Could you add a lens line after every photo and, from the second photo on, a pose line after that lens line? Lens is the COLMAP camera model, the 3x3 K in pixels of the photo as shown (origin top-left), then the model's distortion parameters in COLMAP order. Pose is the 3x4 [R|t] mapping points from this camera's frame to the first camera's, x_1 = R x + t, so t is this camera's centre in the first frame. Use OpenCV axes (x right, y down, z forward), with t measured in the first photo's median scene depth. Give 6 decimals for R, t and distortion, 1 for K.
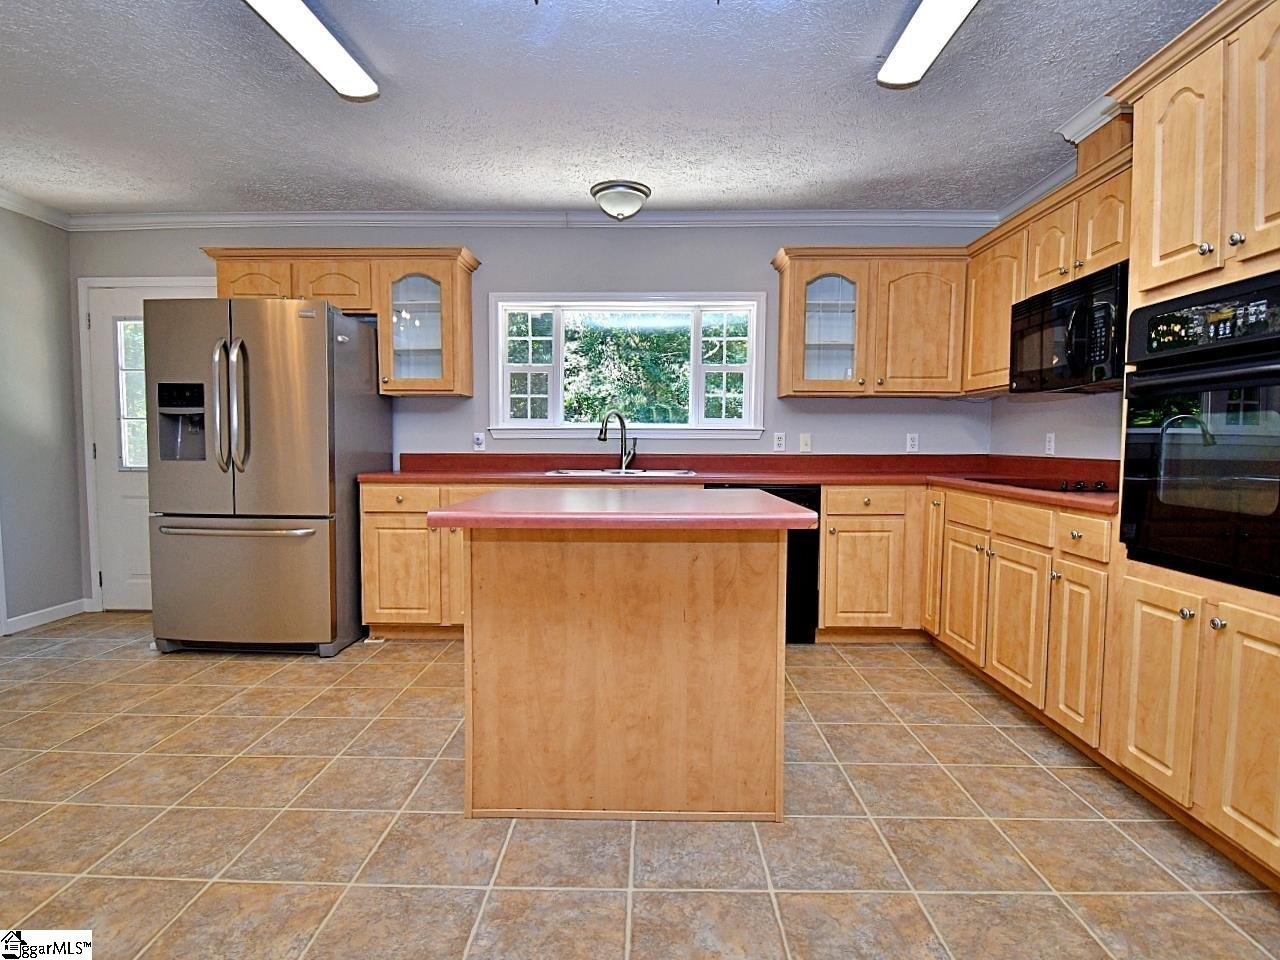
lens RADIAL K [[668.0, 0, 638.8], [0, 668.0, 485.7], [0, 0, 1]] dist [0.021400, -0.029161]
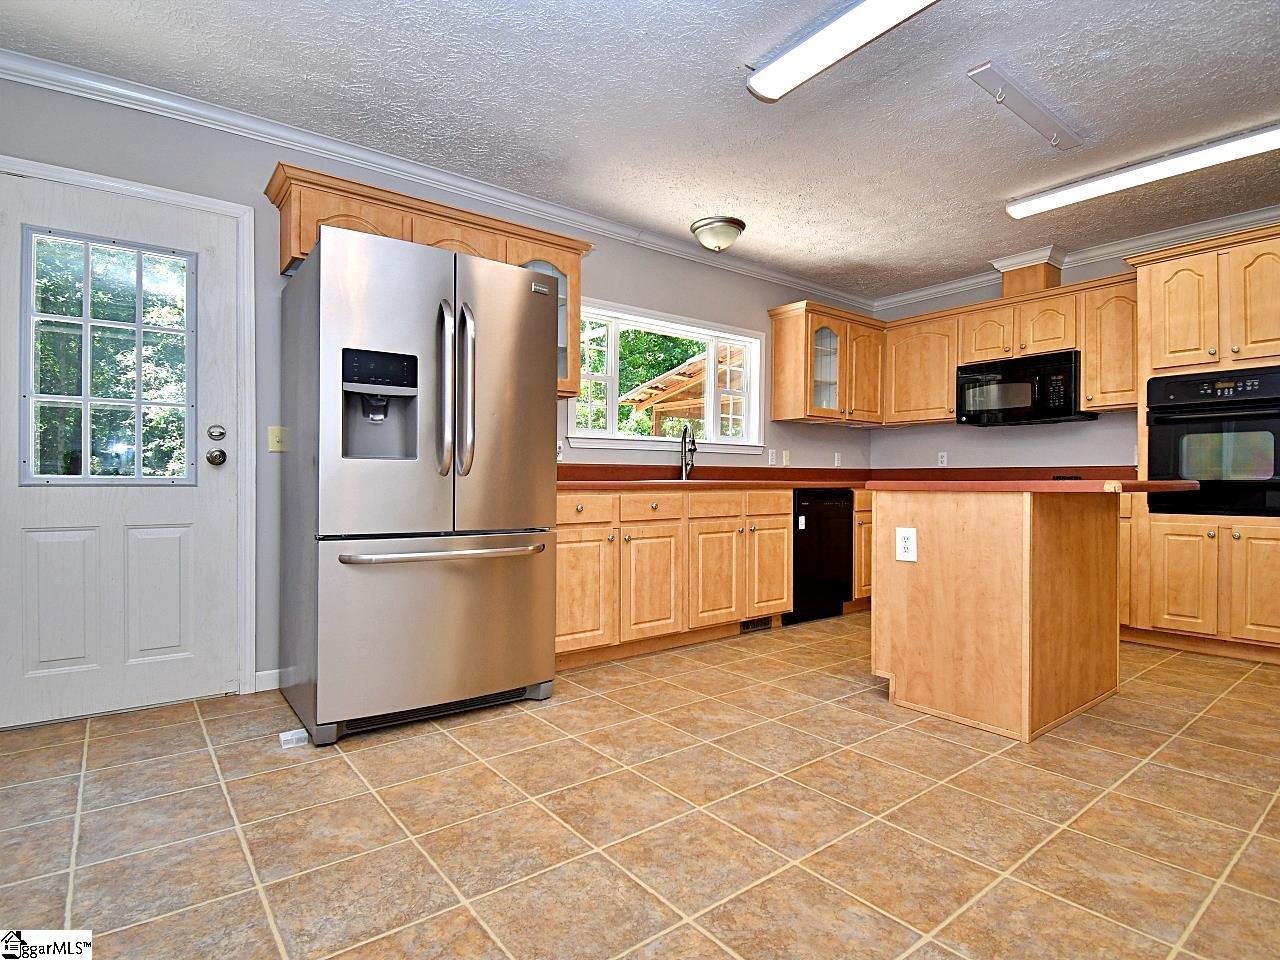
lens RADIAL K [[660.7, 0, 633.7], [0, 660.7, 487.1], [0, 0, 1]] dist [0.018473, -0.027024]
pose [[0.782857, -0.008240, 0.622147, -0.915136], [0.040953, 0.998426, -0.038308, 0.030526], [-0.620852, 0.055469, 0.781963, 0.284958]]
